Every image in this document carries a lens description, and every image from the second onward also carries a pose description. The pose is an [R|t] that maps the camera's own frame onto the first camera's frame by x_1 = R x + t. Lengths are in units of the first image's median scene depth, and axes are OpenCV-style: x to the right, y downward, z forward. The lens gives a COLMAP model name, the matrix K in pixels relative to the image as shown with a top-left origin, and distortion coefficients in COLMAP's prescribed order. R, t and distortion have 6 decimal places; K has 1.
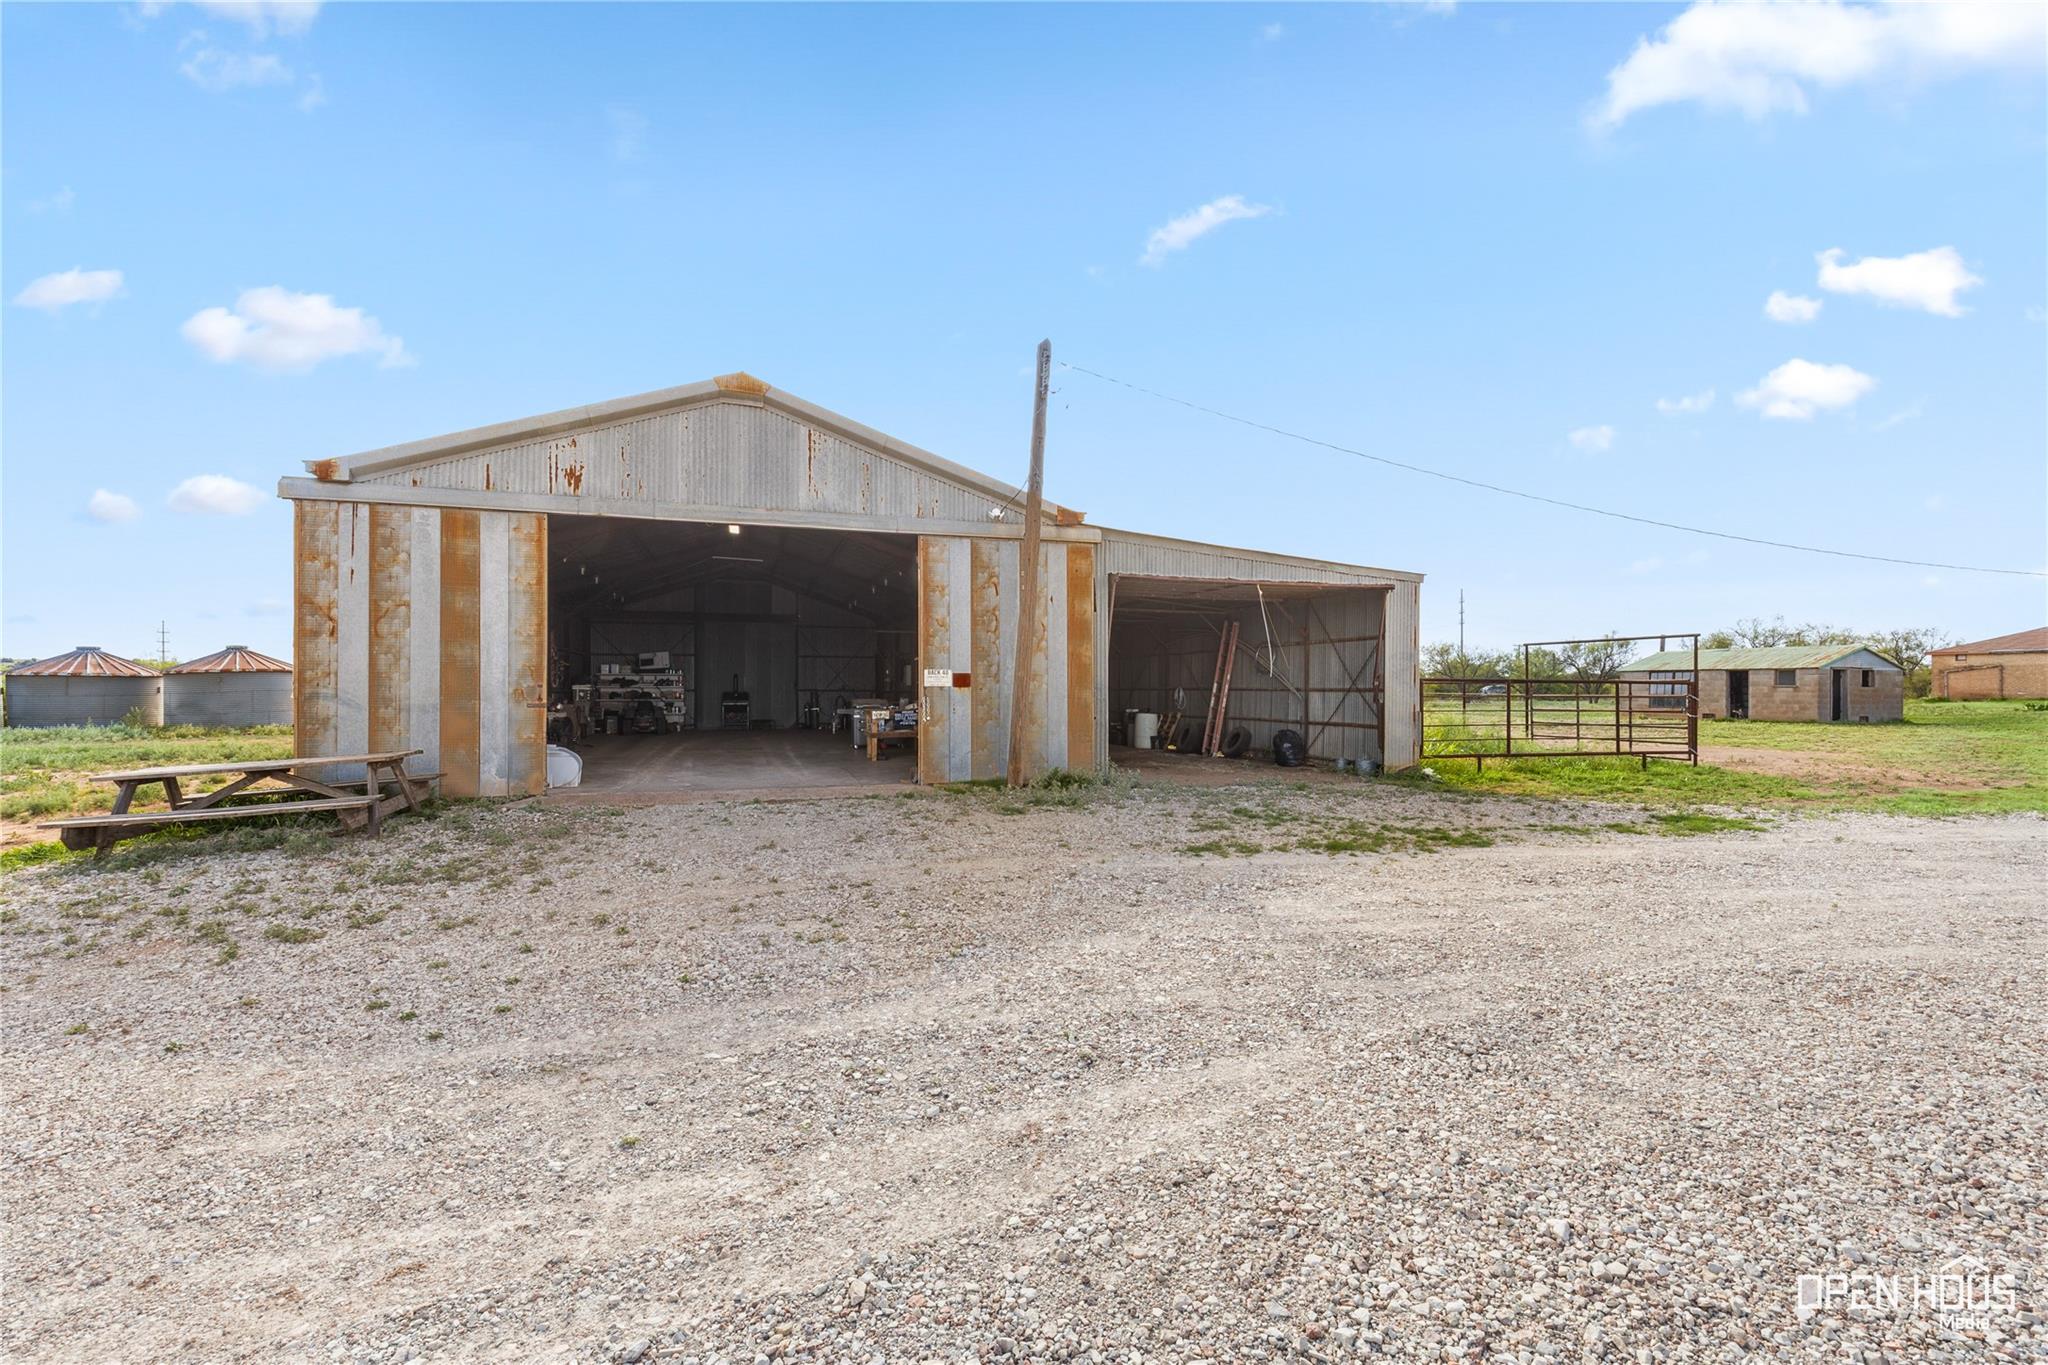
lens RADIAL K [[938.5, 0, 1025.6], [0, 938.5, 692.6], [0, 0, 1]] dist [0.000946, 0.000050]
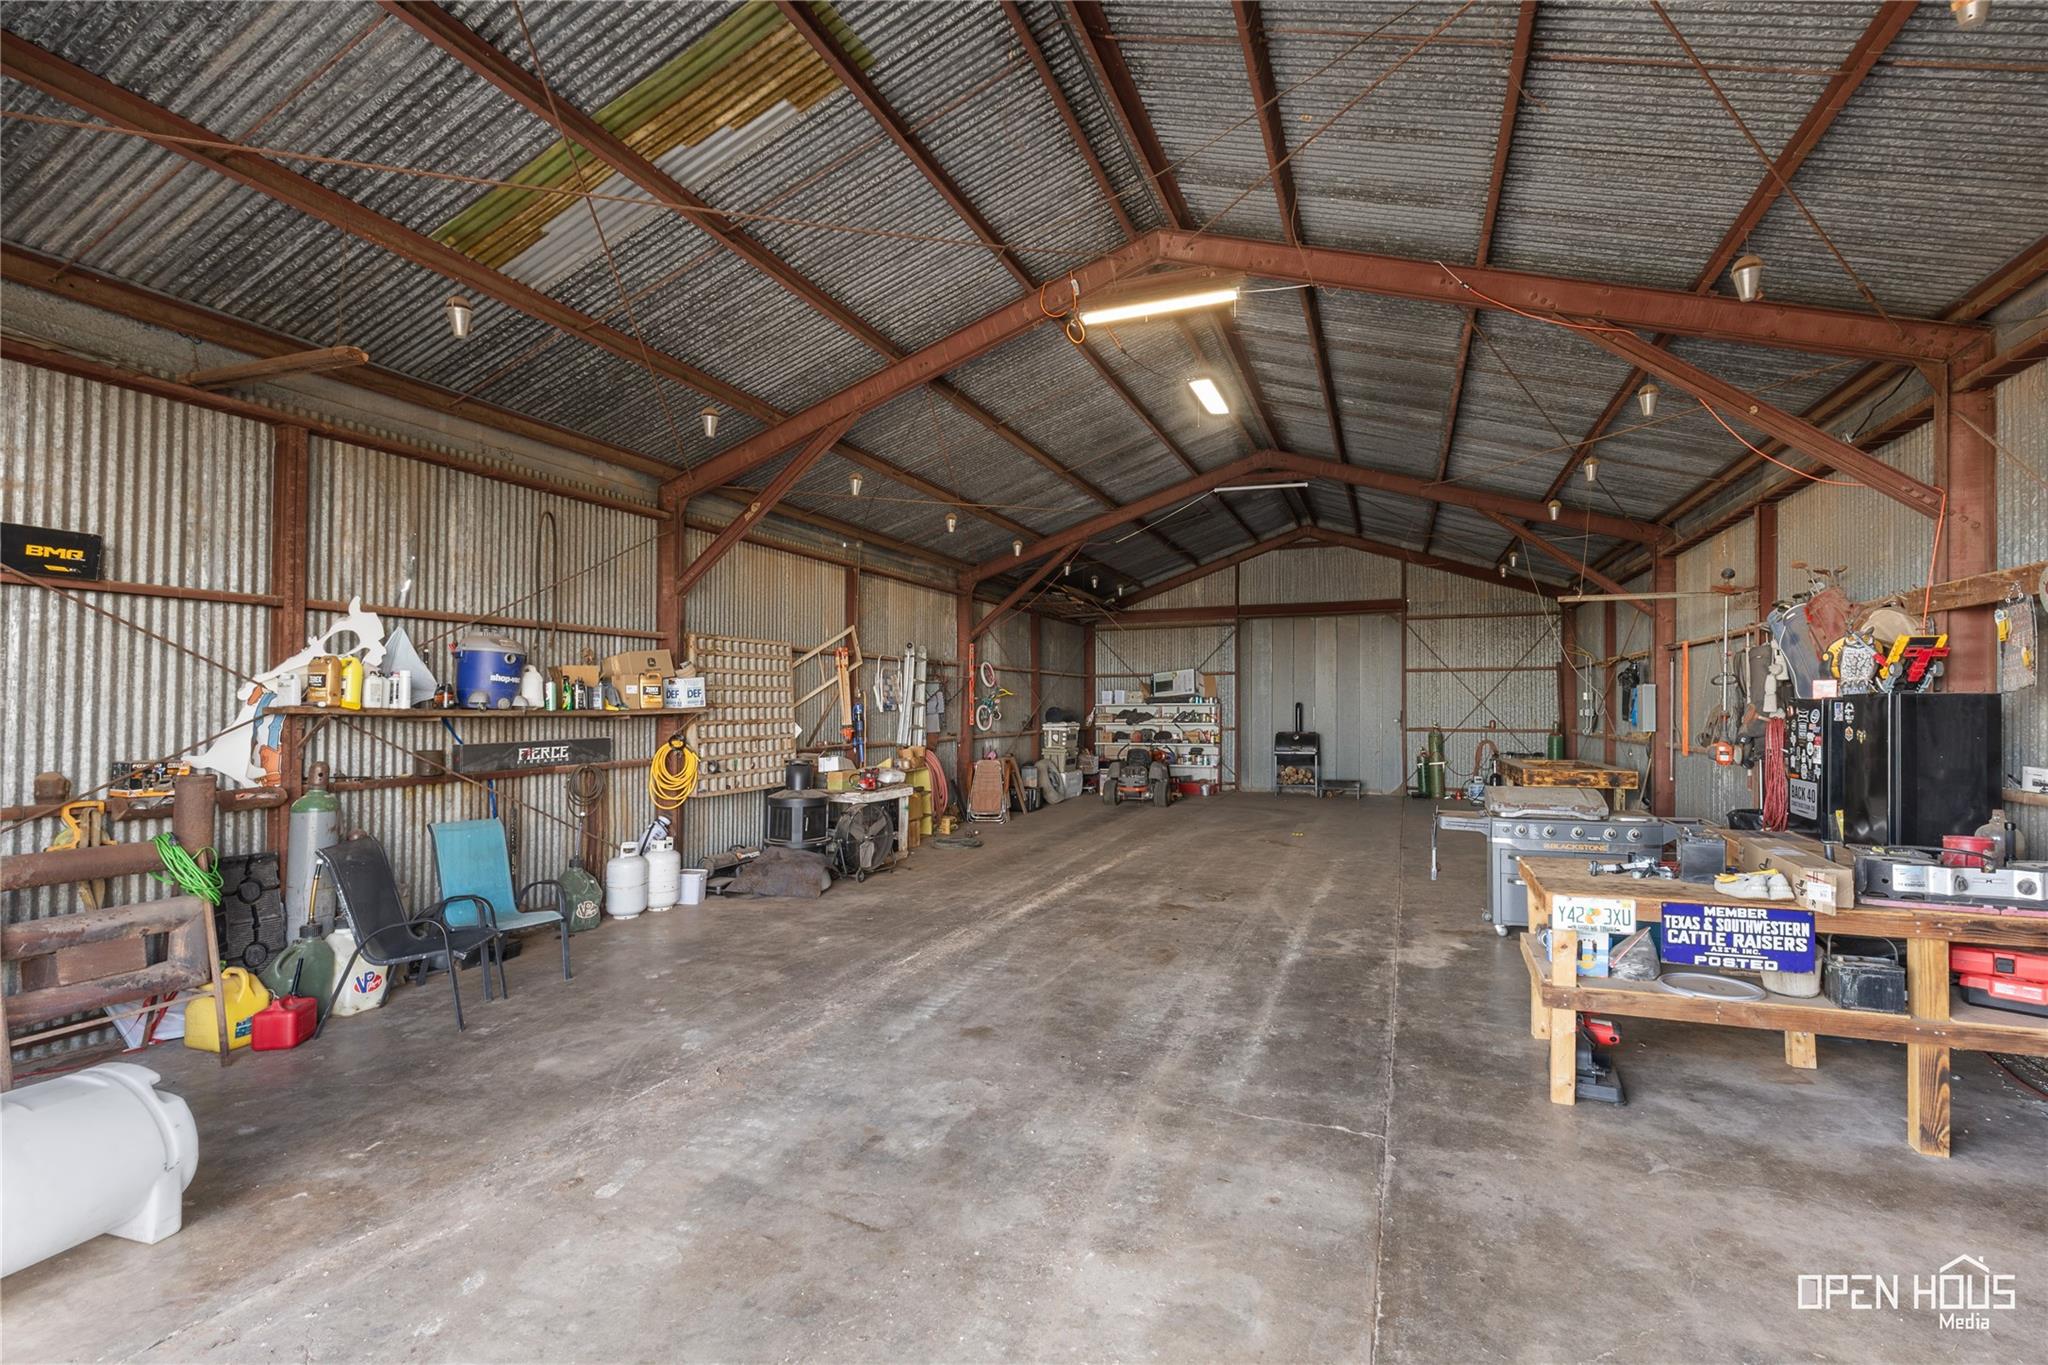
lens RADIAL K [[938.5, 0, 1022.9], [0, 938.5, 699.7], [0, 0, 1]] dist [0.000946, 0.000050]
pose [[0.780299, -0.008145, -0.625354, -0.069257], [0.002382, 0.999947, -0.010052, -0.016389], [0.625402, 0.006354, 0.780277, 0.424720]]
